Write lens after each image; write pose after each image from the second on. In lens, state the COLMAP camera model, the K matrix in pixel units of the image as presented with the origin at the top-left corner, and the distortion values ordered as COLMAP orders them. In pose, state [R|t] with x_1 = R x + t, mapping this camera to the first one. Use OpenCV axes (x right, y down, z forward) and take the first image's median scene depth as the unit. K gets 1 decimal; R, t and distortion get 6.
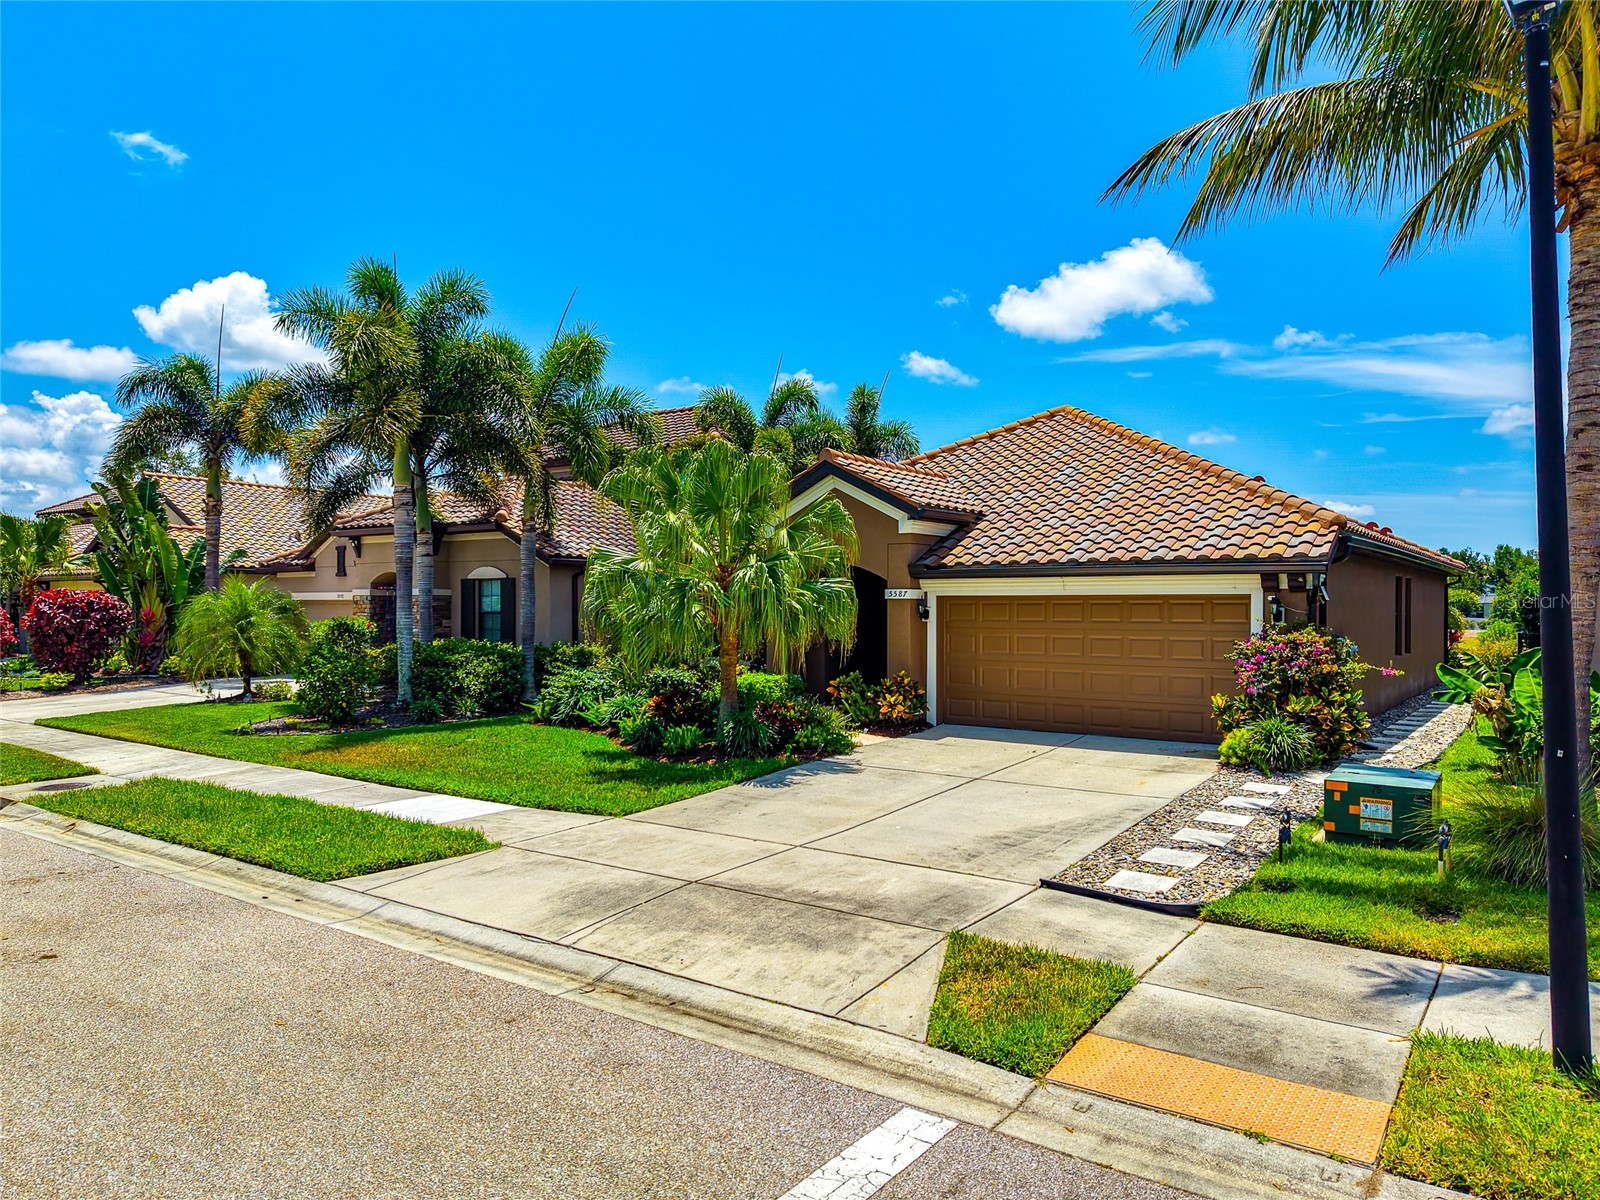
lens RADIAL K [[1104.4, 0, 800.0], [0, 1104.4, 600.0], [0, 0, 1]] dist [-0.001602, -0.001355]
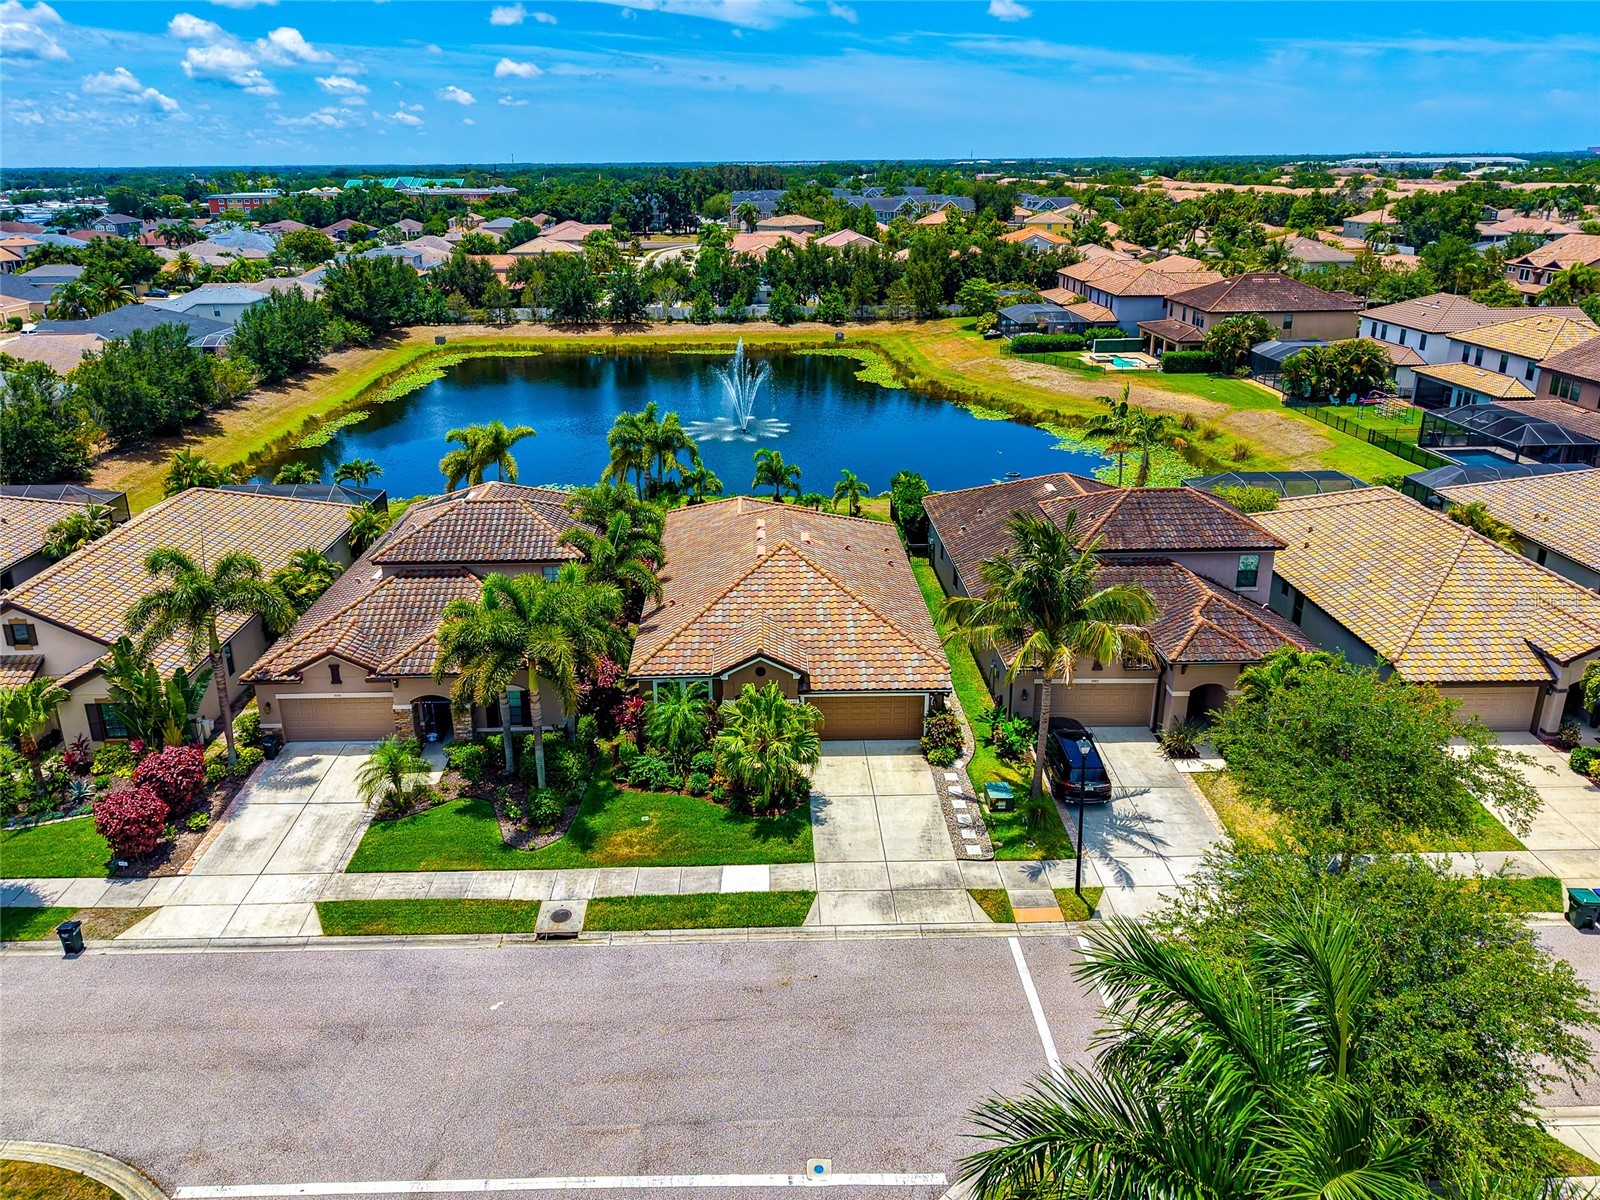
lens RADIAL K [[1104.4, 0, 800.0], [0, 1104.4, 600.0], [0, 0, 1]] dist [-0.001602, -0.001355]
pose [[0.797463, -0.226112, 0.559398, -2.879741], [0.002353, 0.928284, 0.371864, -2.680208], [-0.603363, -0.295231, 0.740805, -1.725820]]
